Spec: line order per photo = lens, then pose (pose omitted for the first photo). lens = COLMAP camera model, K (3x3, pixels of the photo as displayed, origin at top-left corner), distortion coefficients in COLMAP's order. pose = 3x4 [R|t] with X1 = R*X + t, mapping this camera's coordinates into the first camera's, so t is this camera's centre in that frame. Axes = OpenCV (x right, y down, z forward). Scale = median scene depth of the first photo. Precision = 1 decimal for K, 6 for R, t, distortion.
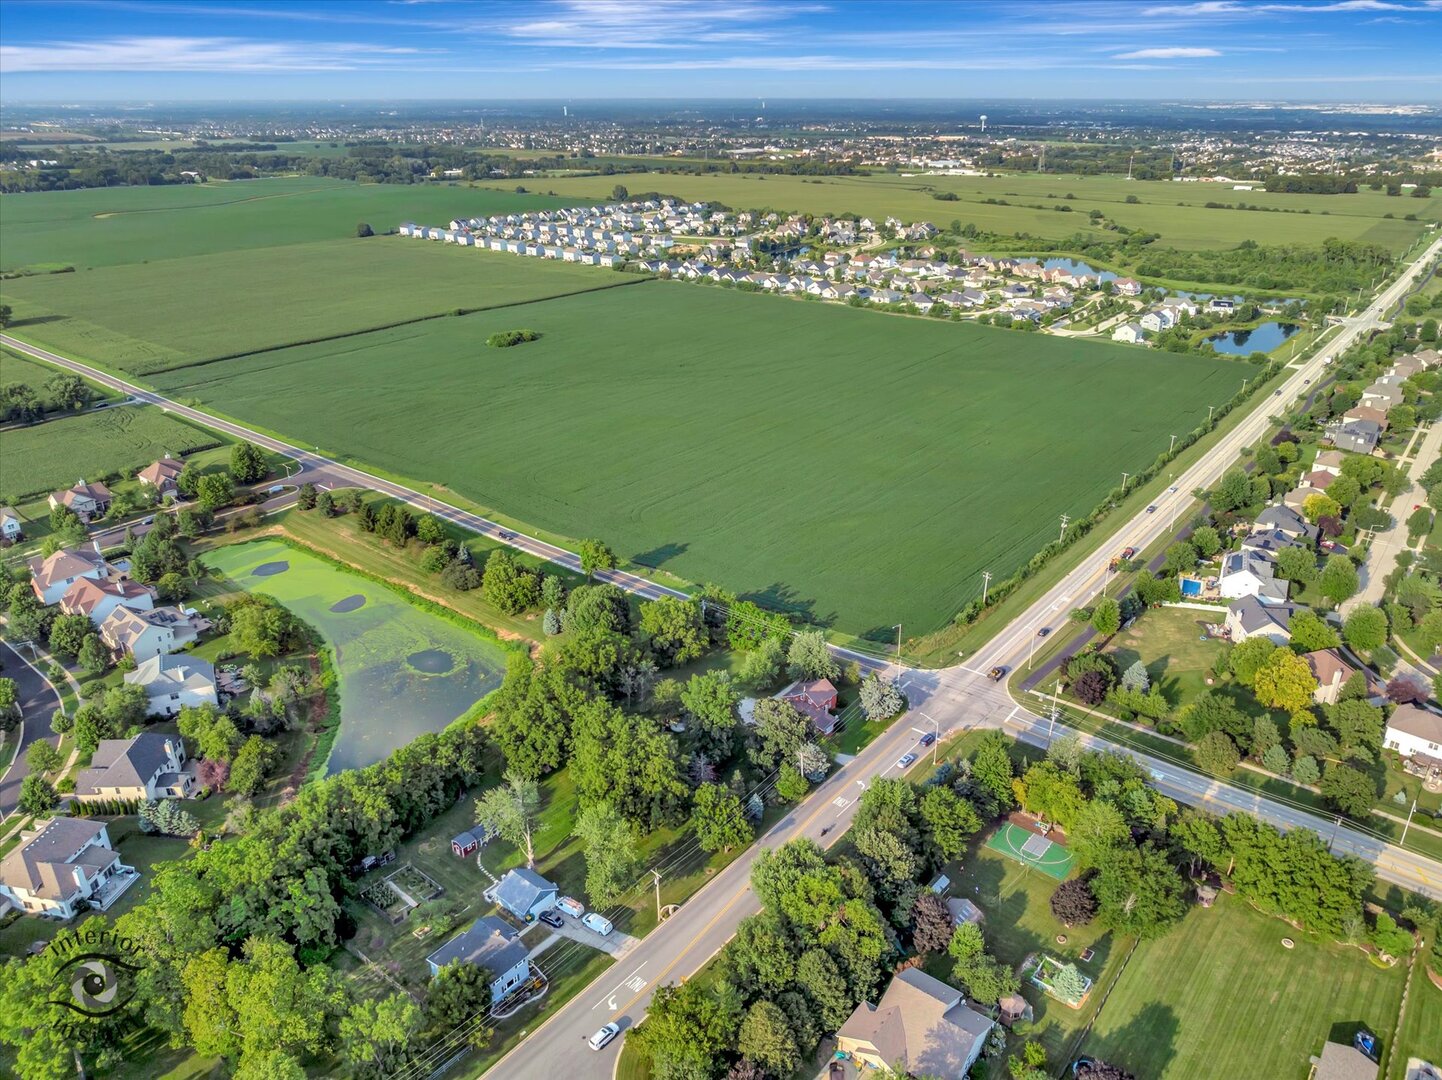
lens RADIAL K [[1033.2, 0, 732.6], [0, 1033.2, 510.8], [0, 0, 1]] dist [-0.006198, -0.026447]
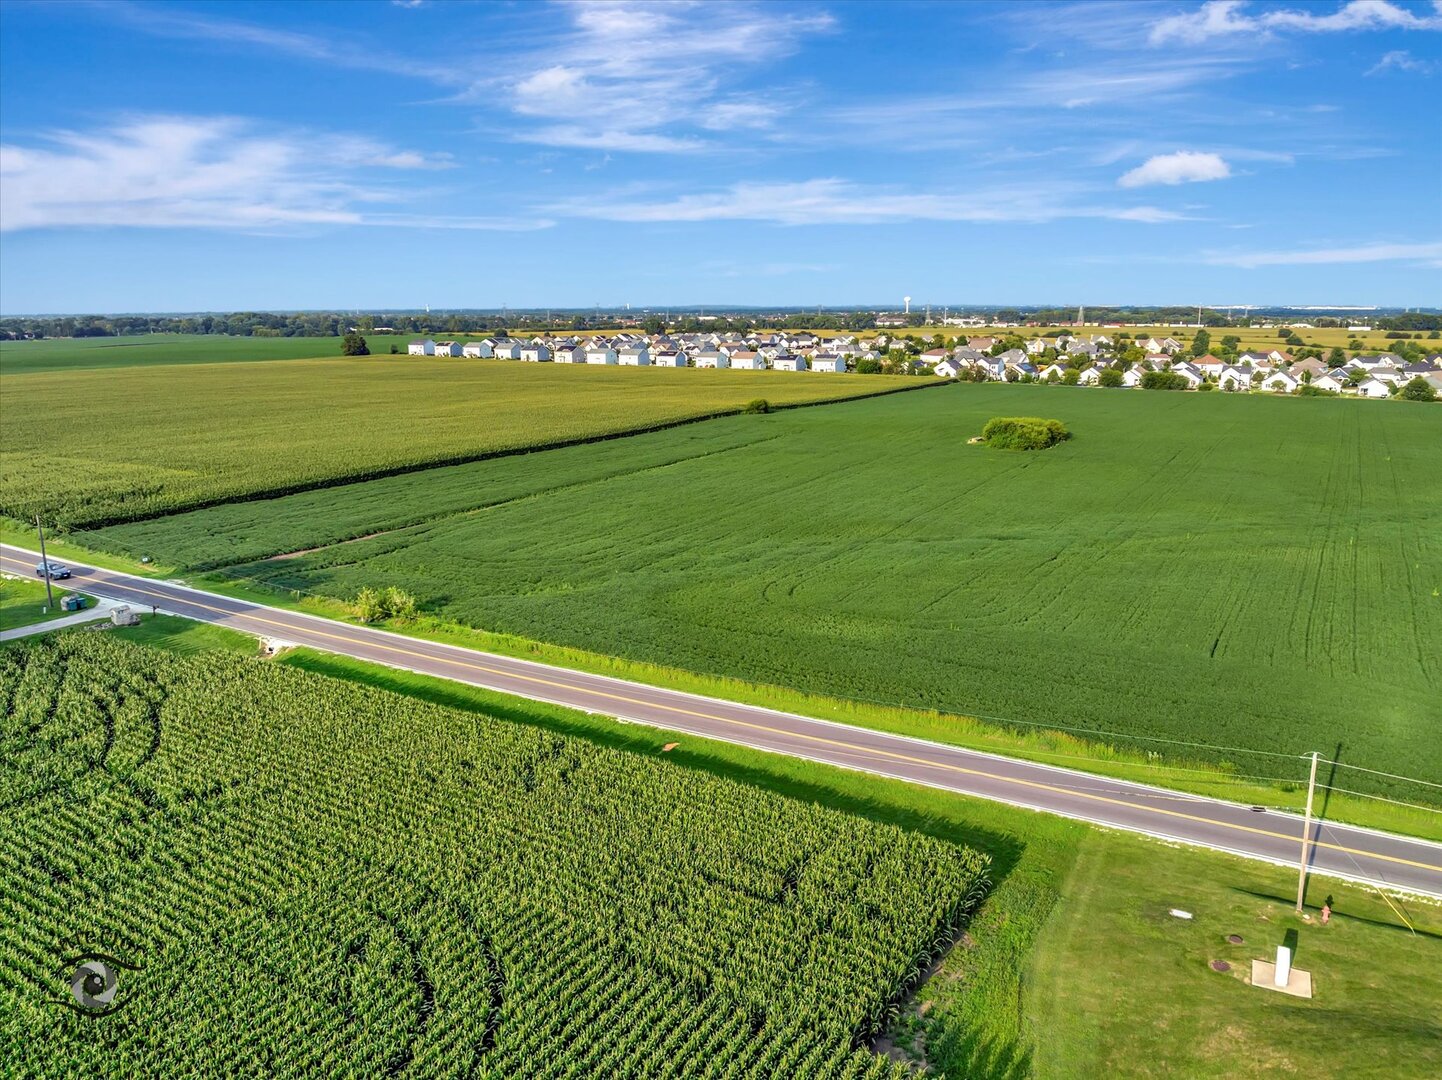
lens RADIAL K [[1059.3, 0, 721.0], [0, 1059.3, 540.0], [0, 0, 1]] dist [-0.037209, 0.000155]
pose [[0.987498, -0.035788, 0.153513, -0.713267], [0.062025, 0.983542, -0.169700, -0.110369], [-0.144913, 0.177101, 0.973466, 1.105469]]
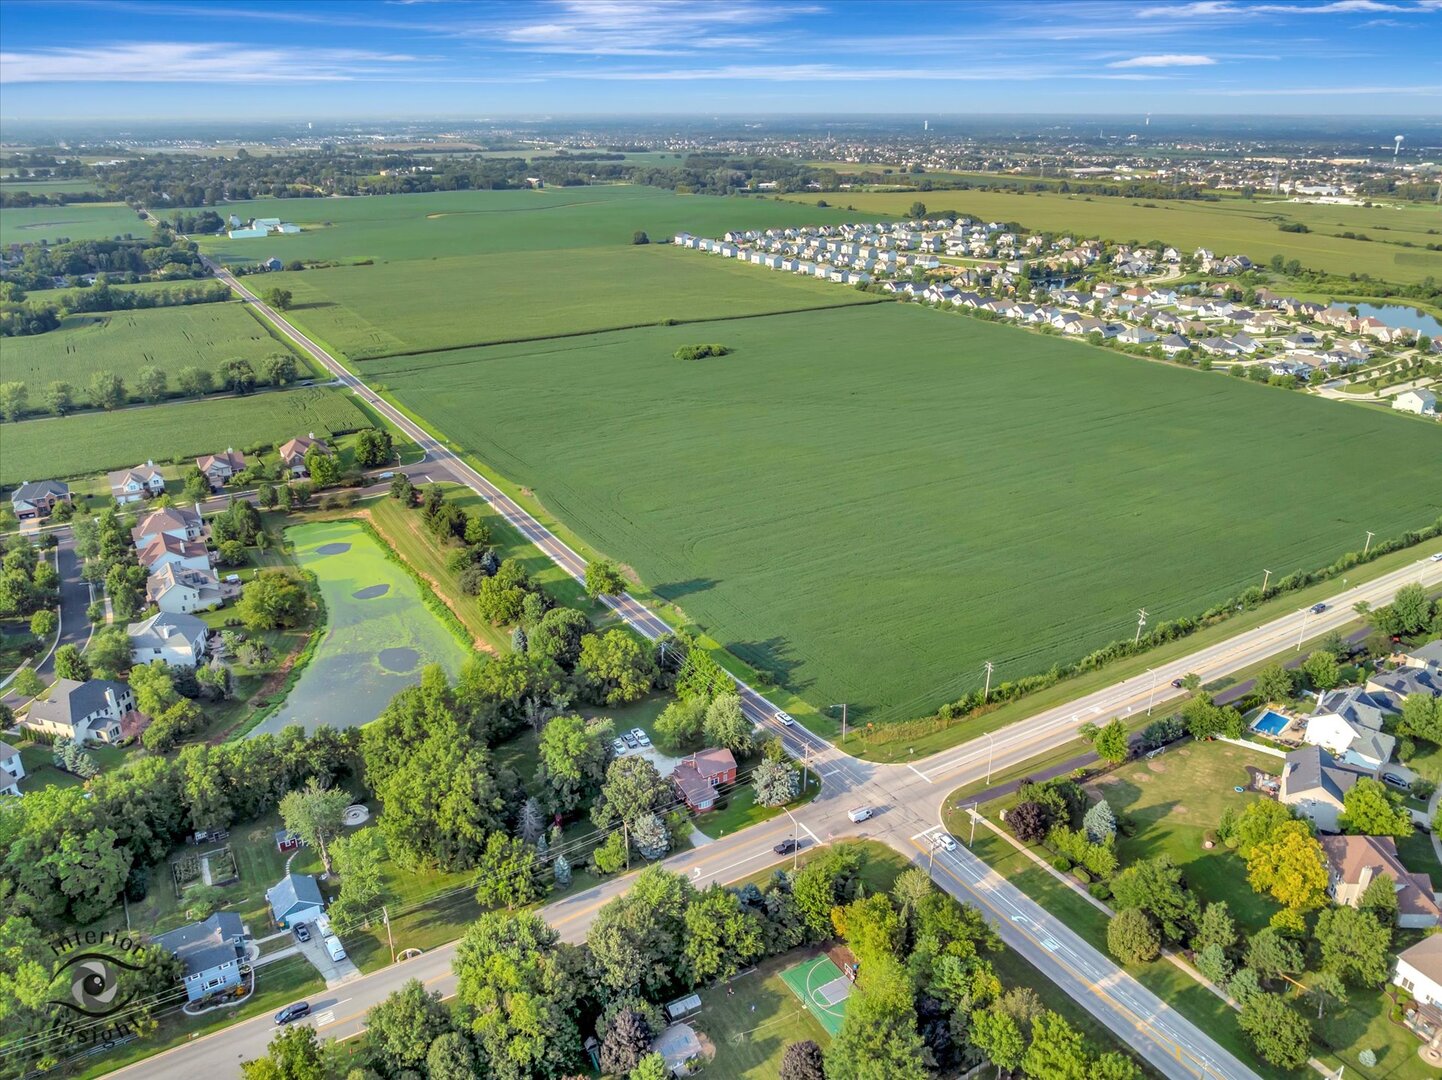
lens RADIAL K [[1056.9, 0, 721.0], [0, 1056.9, 540.0], [0, 0, 1]] dist [-0.032660, 0.013764]
pose [[0.939958, 0.128246, -0.316279, 0.263841], [-0.126459, 0.991624, 0.026258, -0.031015], [0.316998, 0.015315, 0.948303, 0.091868]]
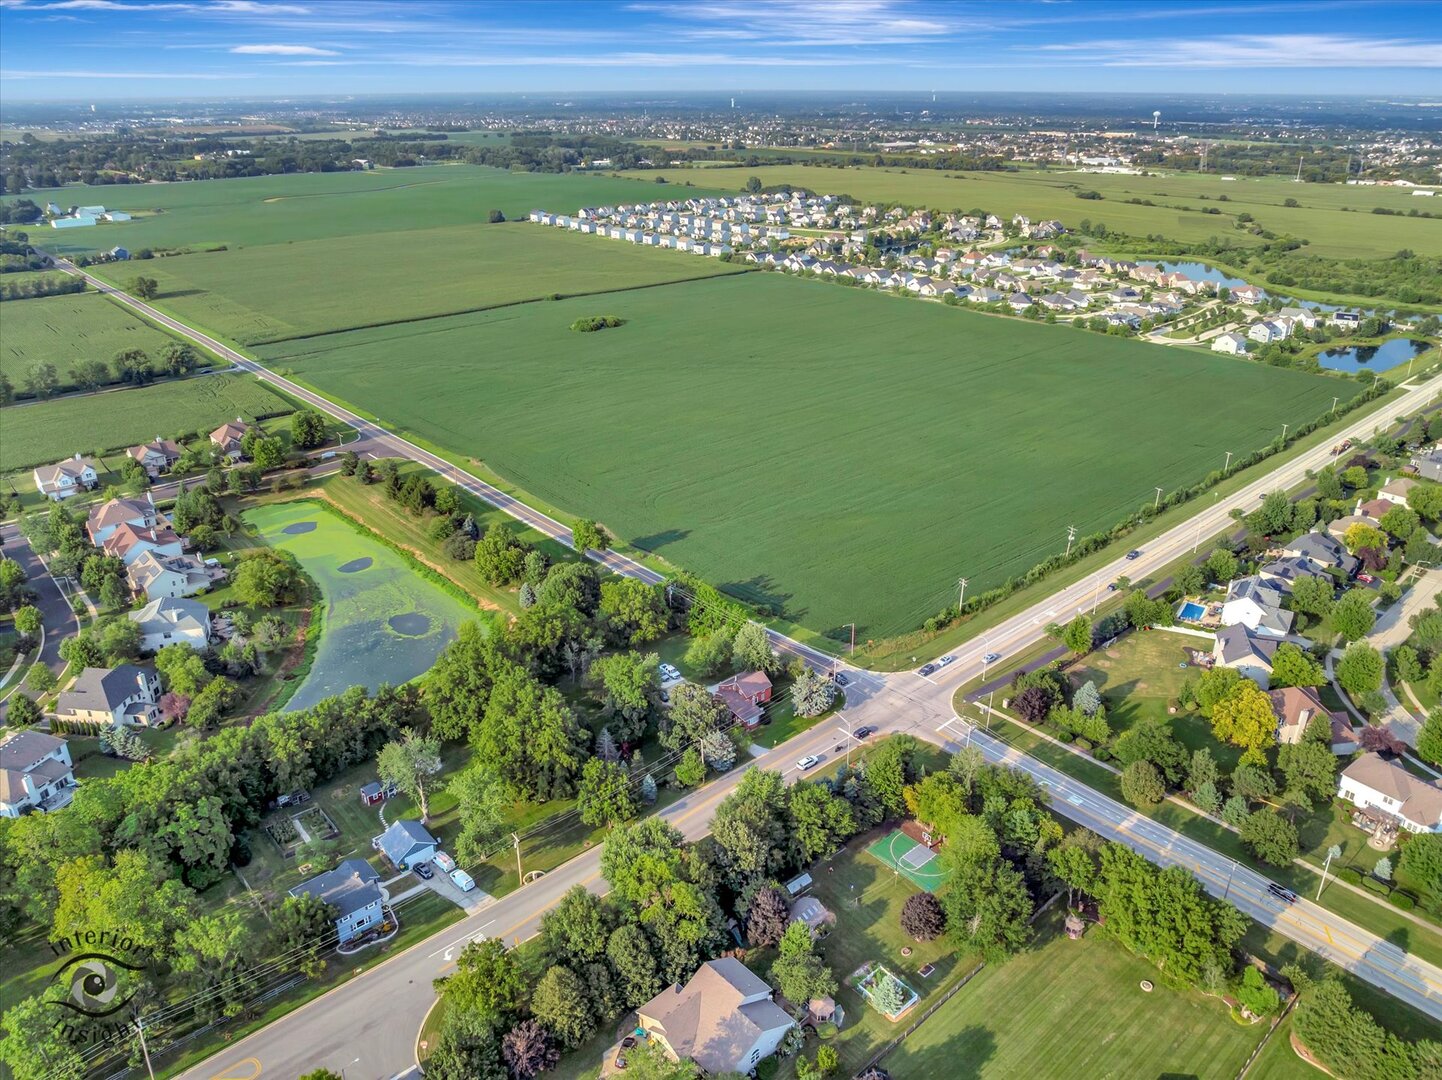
lens RADIAL K [[1033.2, 0, 732.6], [0, 1033.2, 510.8], [0, 0, 1]] dist [-0.006198, -0.026447]
pose [[0.987236, 0.064179, -0.145759, 0.148856], [-0.063209, 0.997937, 0.011281, -0.002016], [0.146182, -0.001924, 0.989256, 0.001390]]
